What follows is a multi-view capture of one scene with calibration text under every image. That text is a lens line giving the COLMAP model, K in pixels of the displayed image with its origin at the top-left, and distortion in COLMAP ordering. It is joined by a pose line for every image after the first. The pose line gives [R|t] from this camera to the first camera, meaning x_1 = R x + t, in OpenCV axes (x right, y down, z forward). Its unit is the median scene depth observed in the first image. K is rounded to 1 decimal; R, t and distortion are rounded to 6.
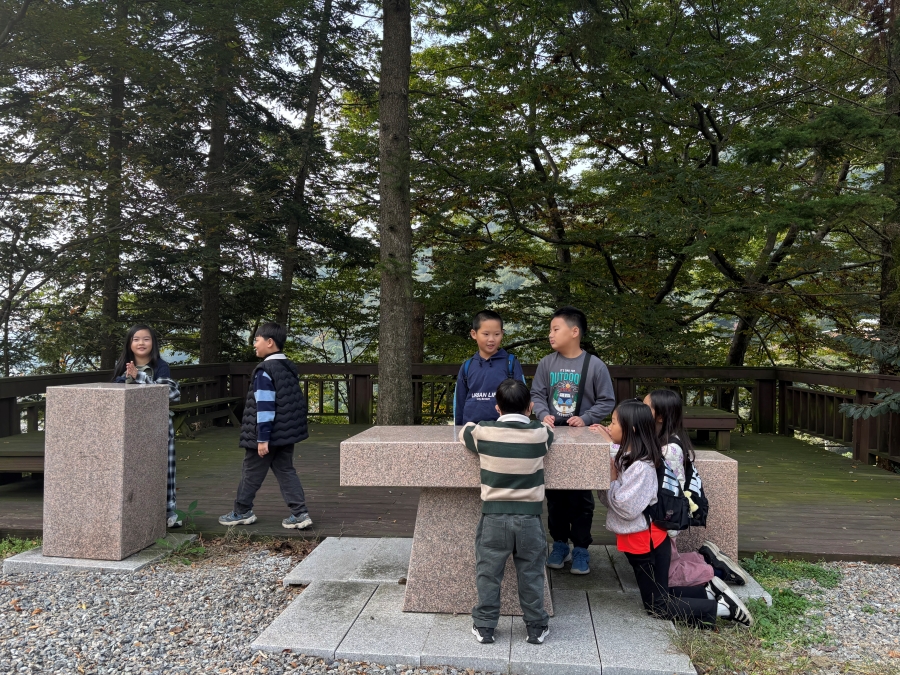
lens RADIAL K [[634.3, 0, 450.0], [0, 634.3, 337.5], [0, 0, 1]] dist [0.052245, -0.055547]
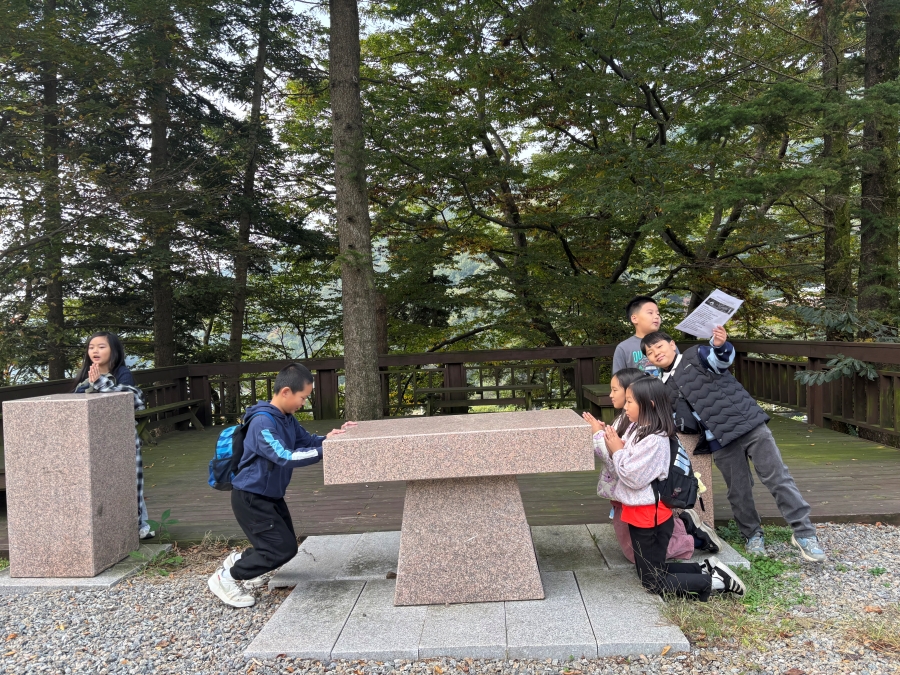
lens RADIAL K [[634.3, 0, 450.0], [0, 634.3, 337.5], [0, 0, 1]] dist [0.052245, -0.055547]
pose [[0.996406, -0.053252, 0.065867, -0.013883], [0.051979, 0.998430, 0.020882, -0.002152], [-0.066875, -0.017384, 0.997610, 0.004167]]
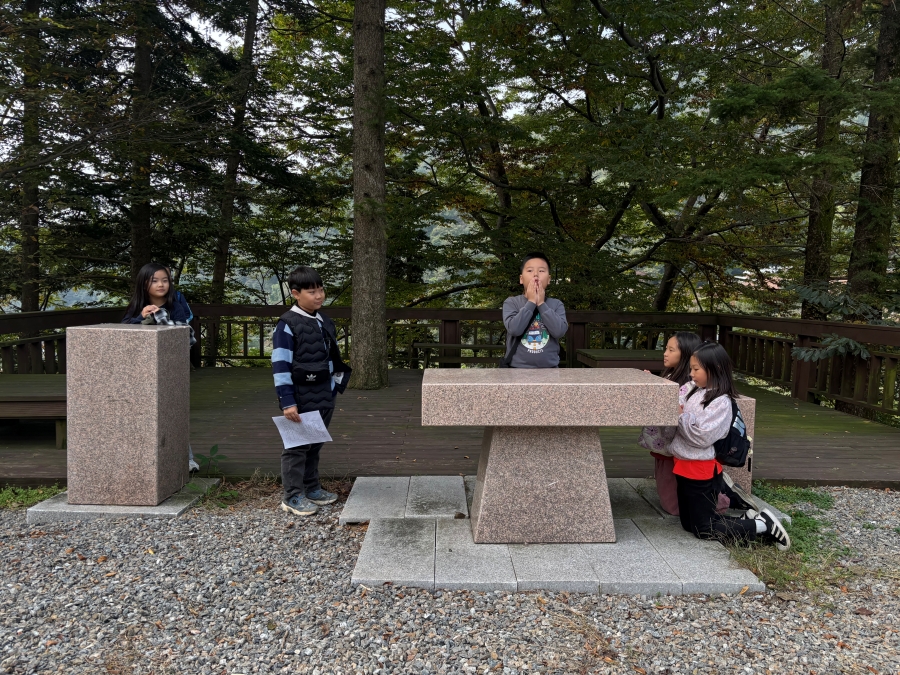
lens RADIAL K [[633.9, 0, 450.0], [0, 633.9, 337.5], [0, 0, 1]] dist [0.053175, -0.059359]
pose [[0.990430, 0.004148, 0.137956, -0.116230], [-0.016222, 0.996119, 0.086511, 0.001256], [-0.137061, -0.087921, 0.986653, 0.001962]]
